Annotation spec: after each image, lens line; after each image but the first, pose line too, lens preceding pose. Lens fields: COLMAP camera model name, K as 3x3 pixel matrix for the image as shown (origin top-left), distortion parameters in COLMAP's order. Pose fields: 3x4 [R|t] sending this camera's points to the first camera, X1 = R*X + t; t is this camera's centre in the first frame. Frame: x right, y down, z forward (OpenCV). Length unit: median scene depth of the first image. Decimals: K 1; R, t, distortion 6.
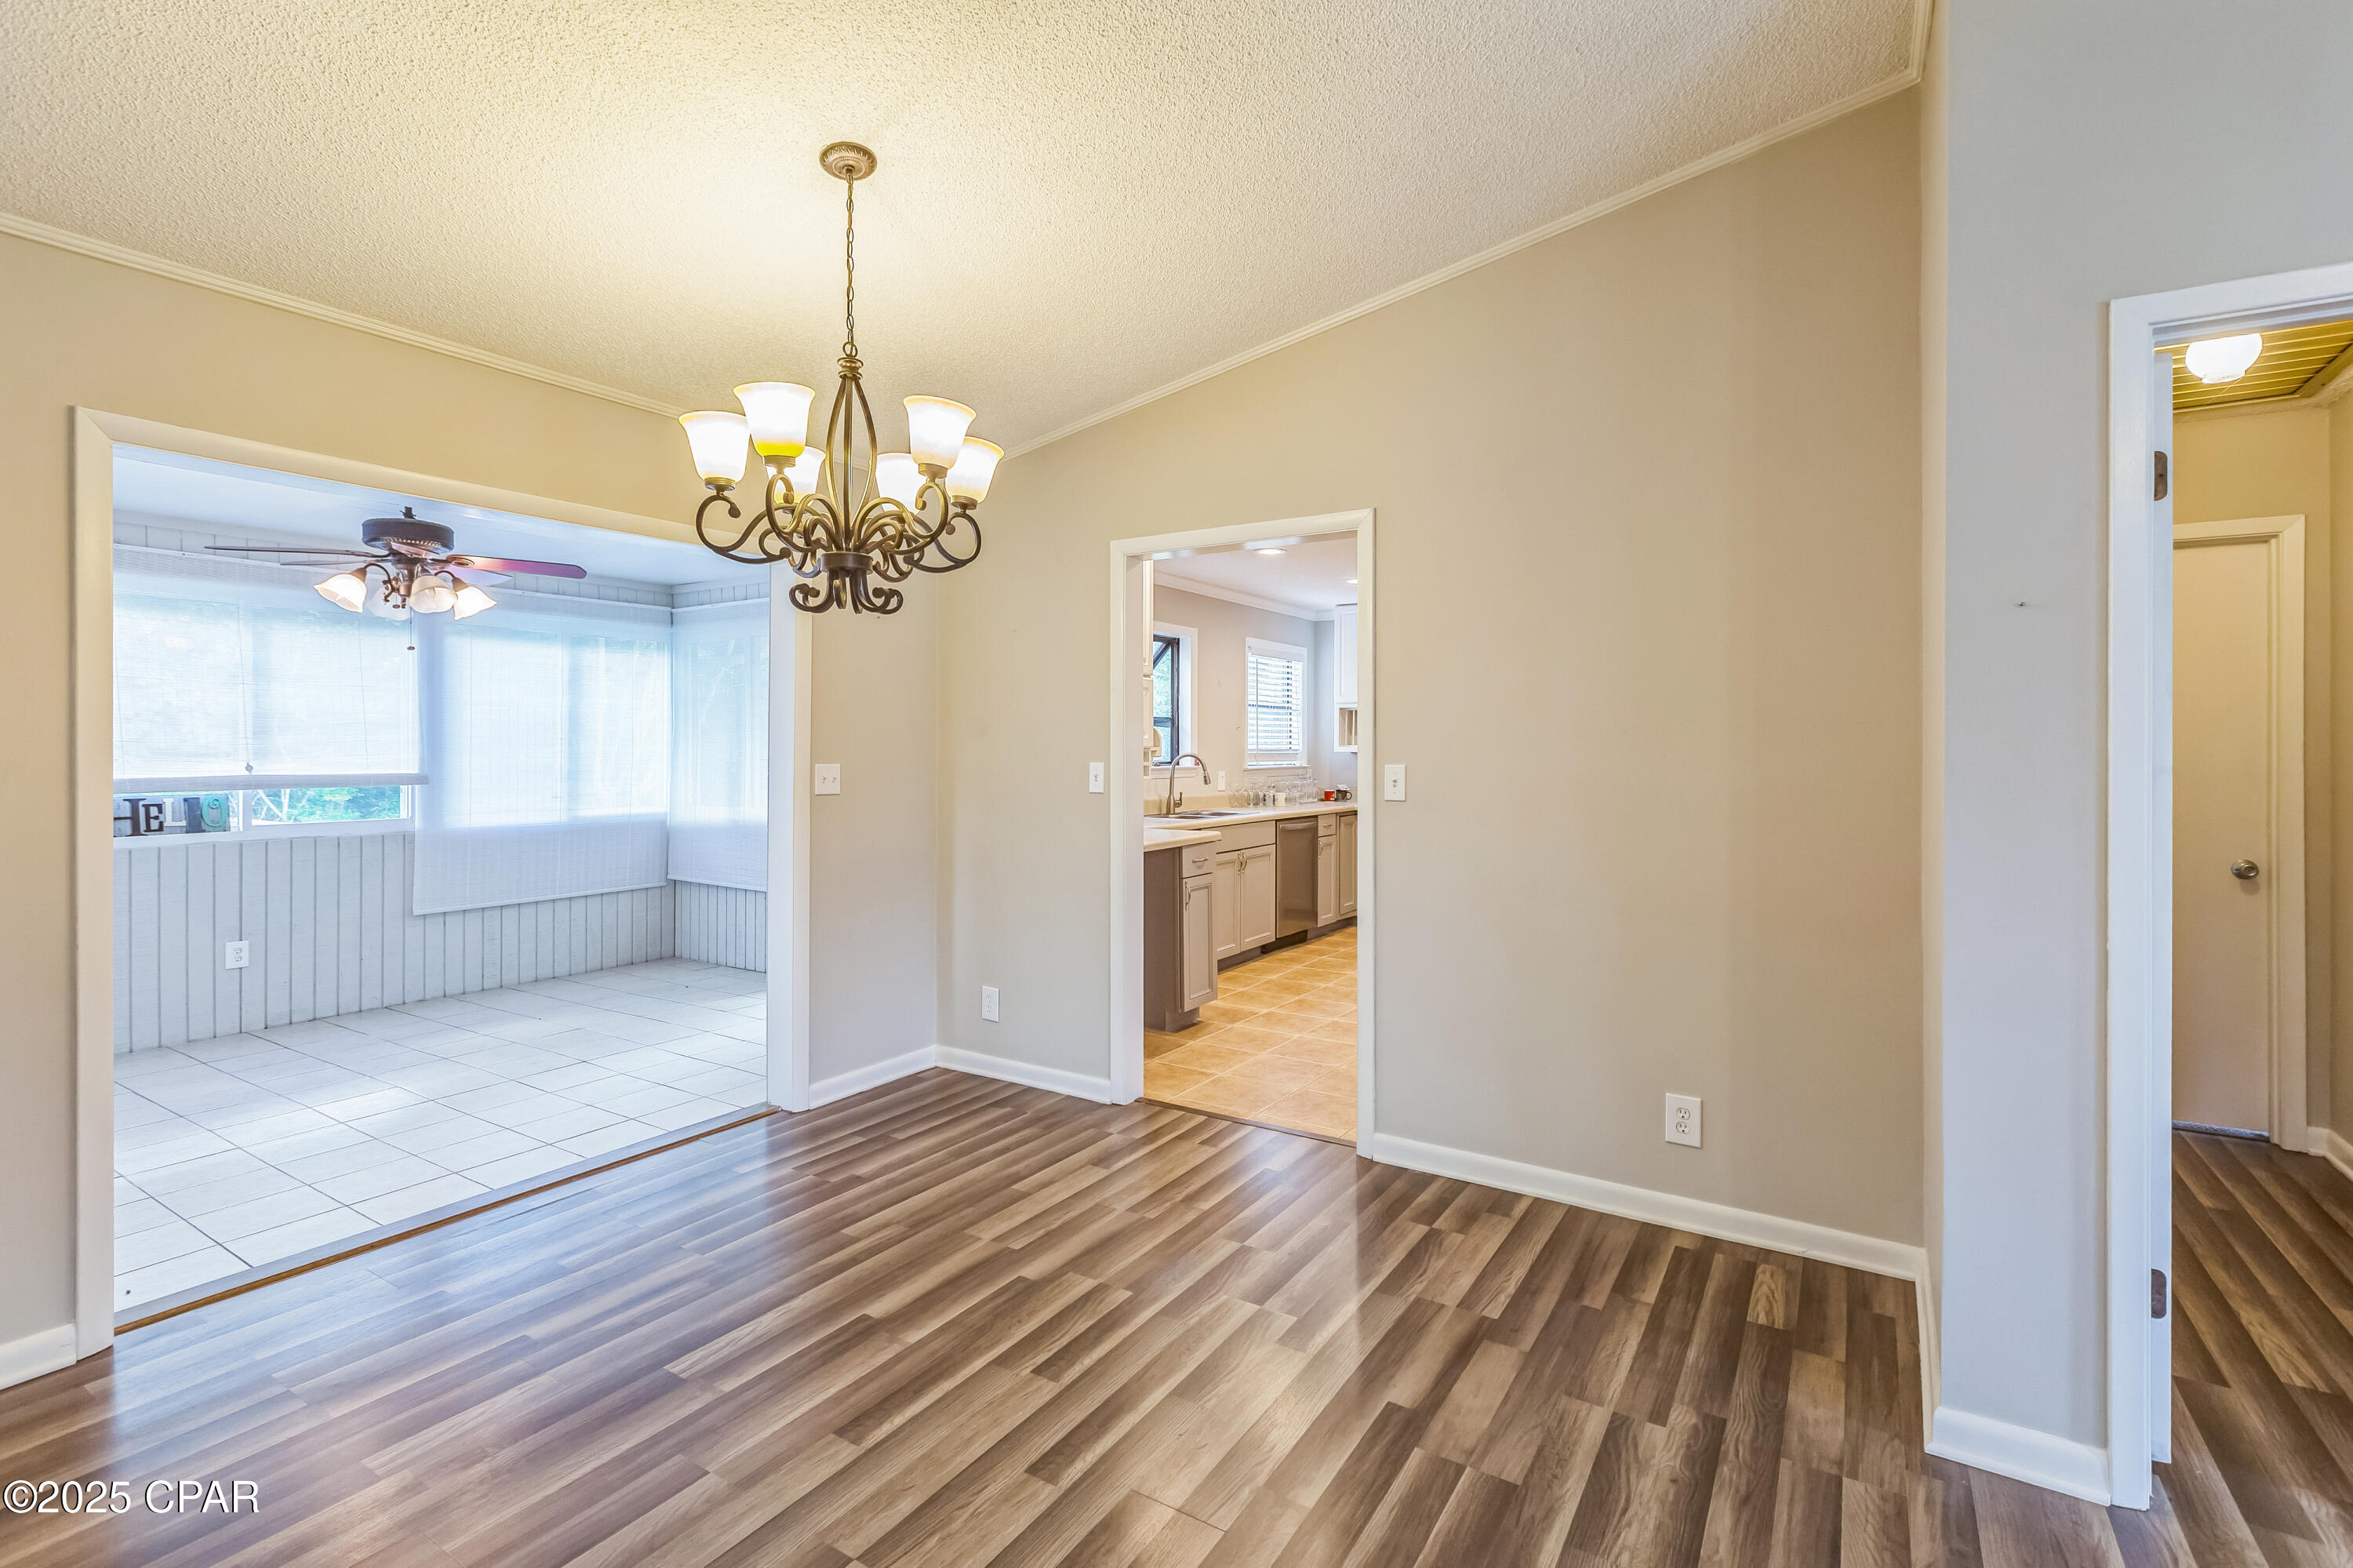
lens RADIAL K [[1072.6, 0, 1183.2], [0, 1072.6, 752.5], [0, 0, 1]] dist [0.000937, 0.000030]
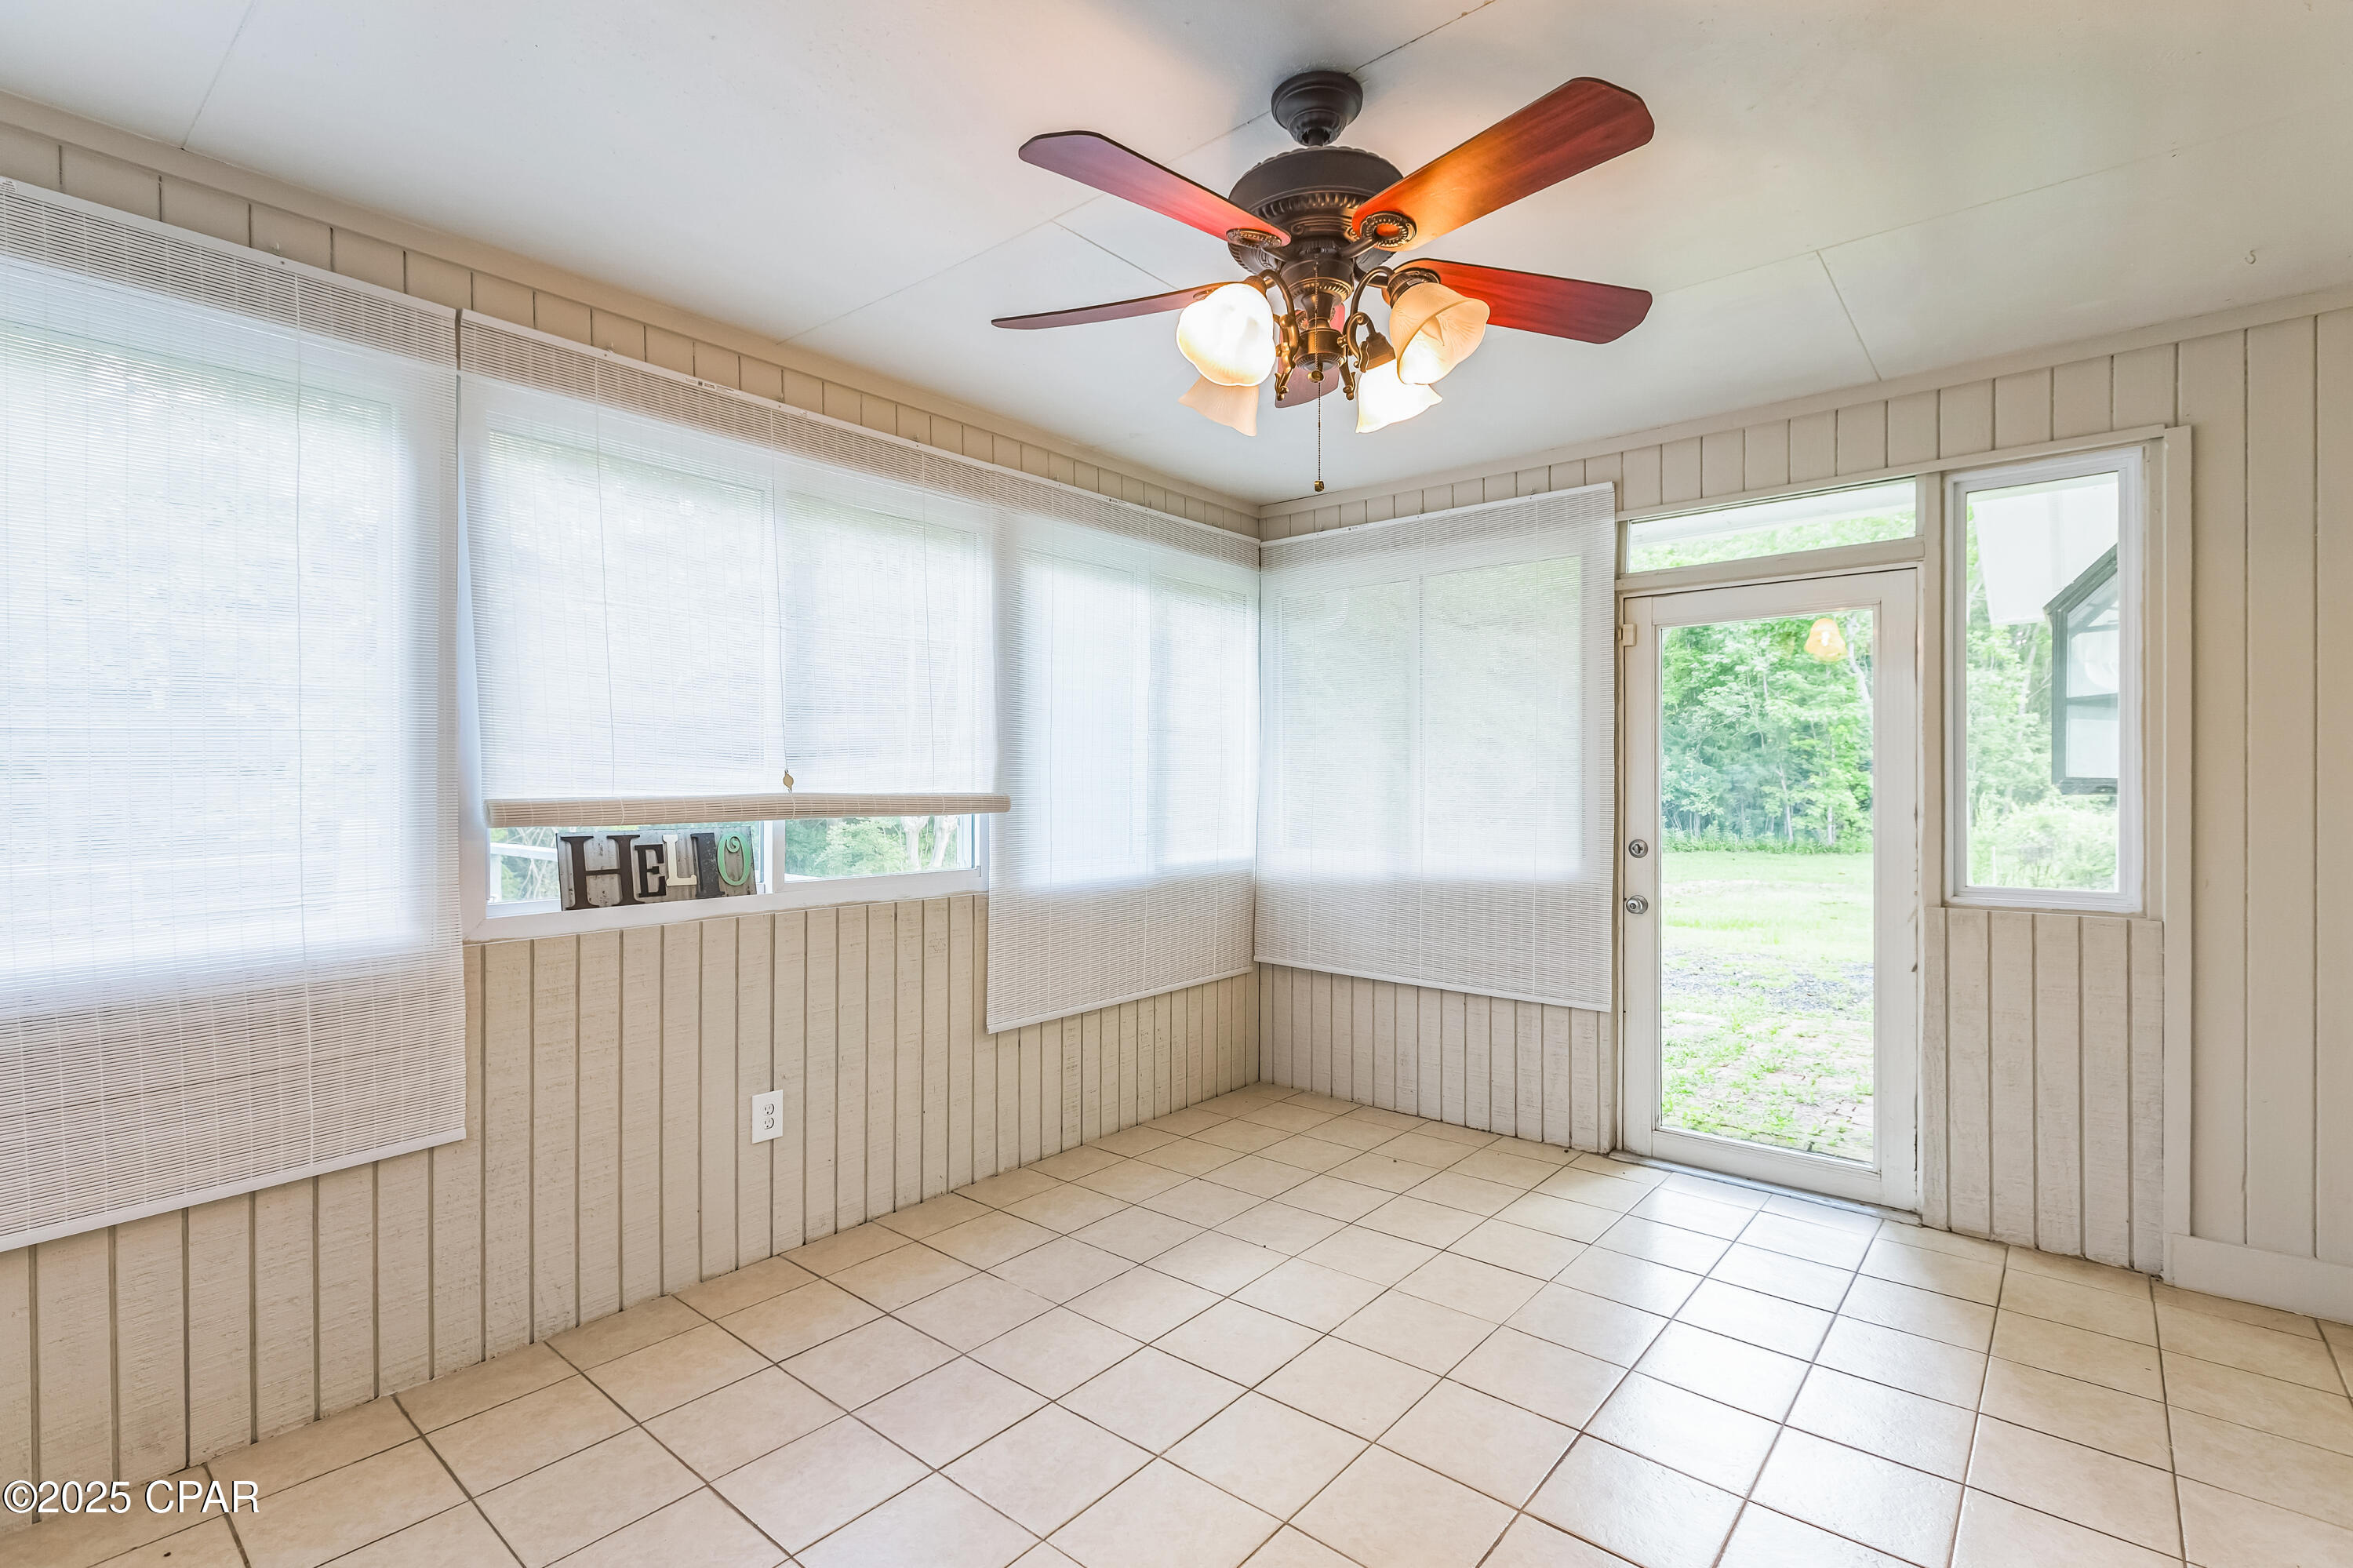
lens RADIAL K [[1094.6, 0, 1176.5], [0, 1094.6, 784.0], [0, 0, 1]] dist [0.004562, 0.000258]
pose [[0.991749, 0.000572, -0.128194, -0.575090], [-0.000720, 0.999999, -0.001107, 0.016038], [0.128193, 0.001191, 0.991749, 0.446062]]
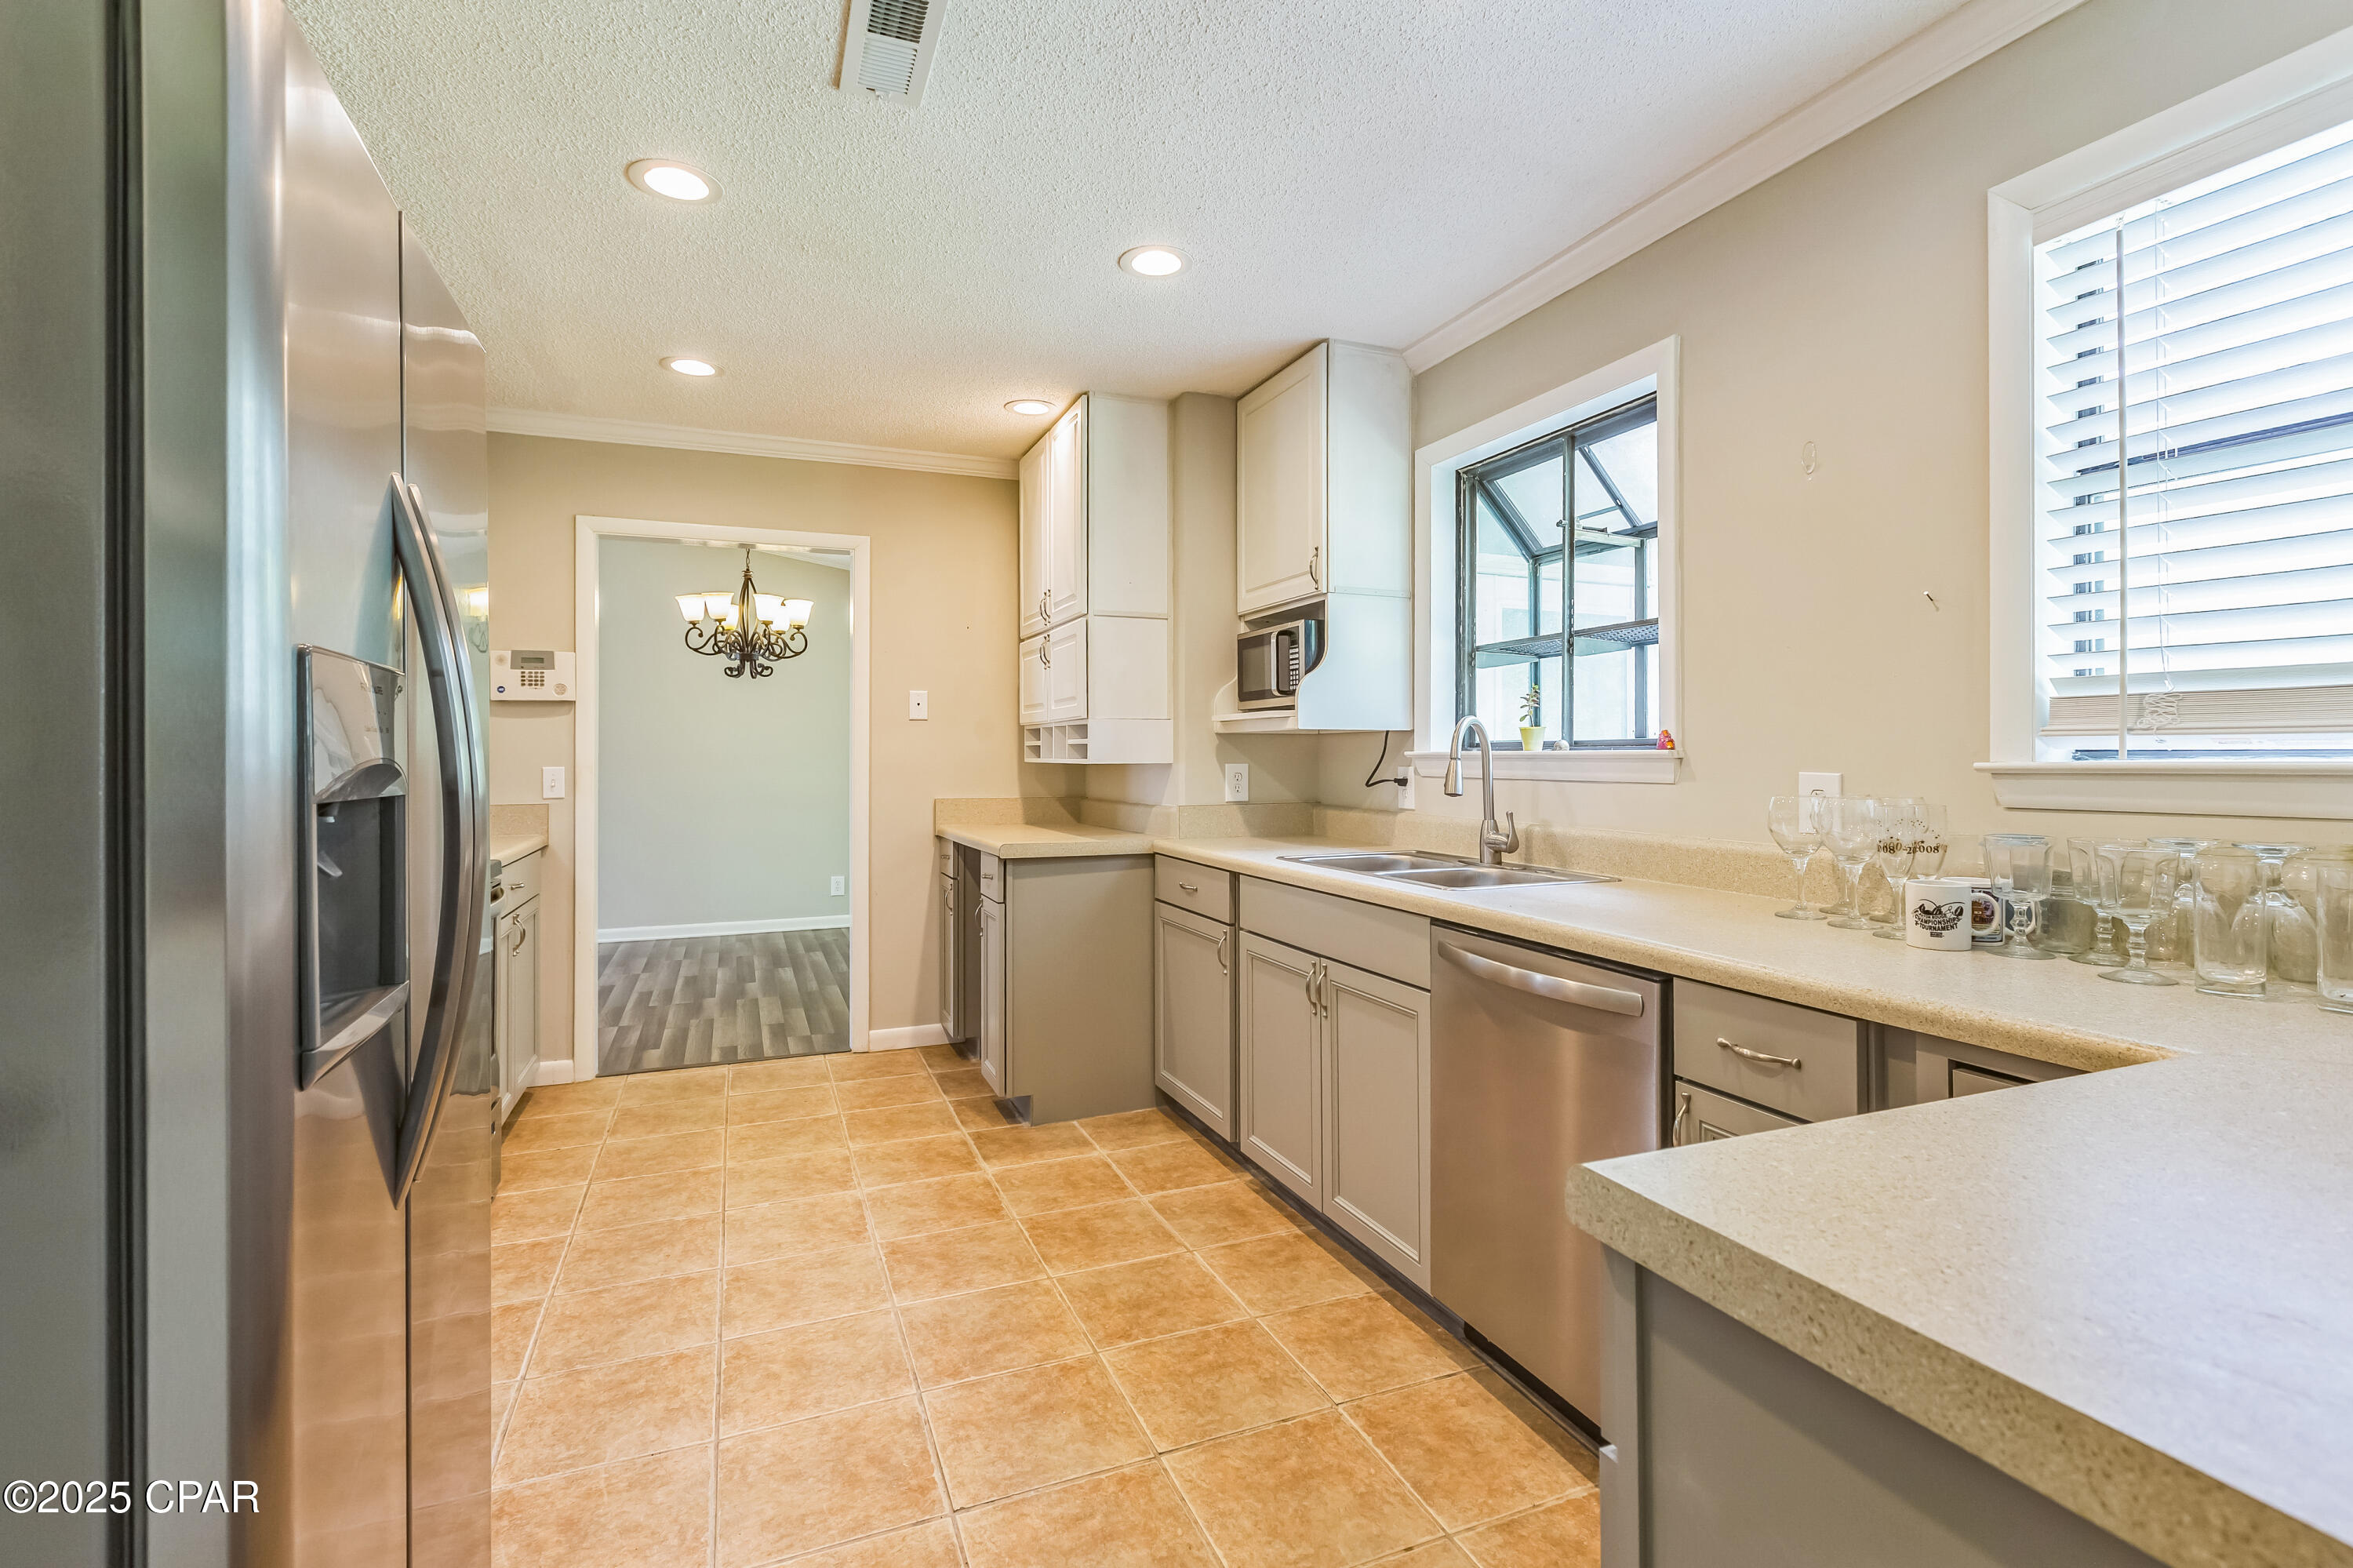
lens RADIAL K [[1072.6, 0, 1183.2], [0, 1072.6, 752.5], [0, 0, 1]] dist [0.000937, 0.000030]
pose [[-0.566214, 0.001413, -0.824257, 0.471640], [-0.000449, 0.999998, 0.002022, 0.015635], [0.824258, 0.001515, -0.566212, 1.353041]]
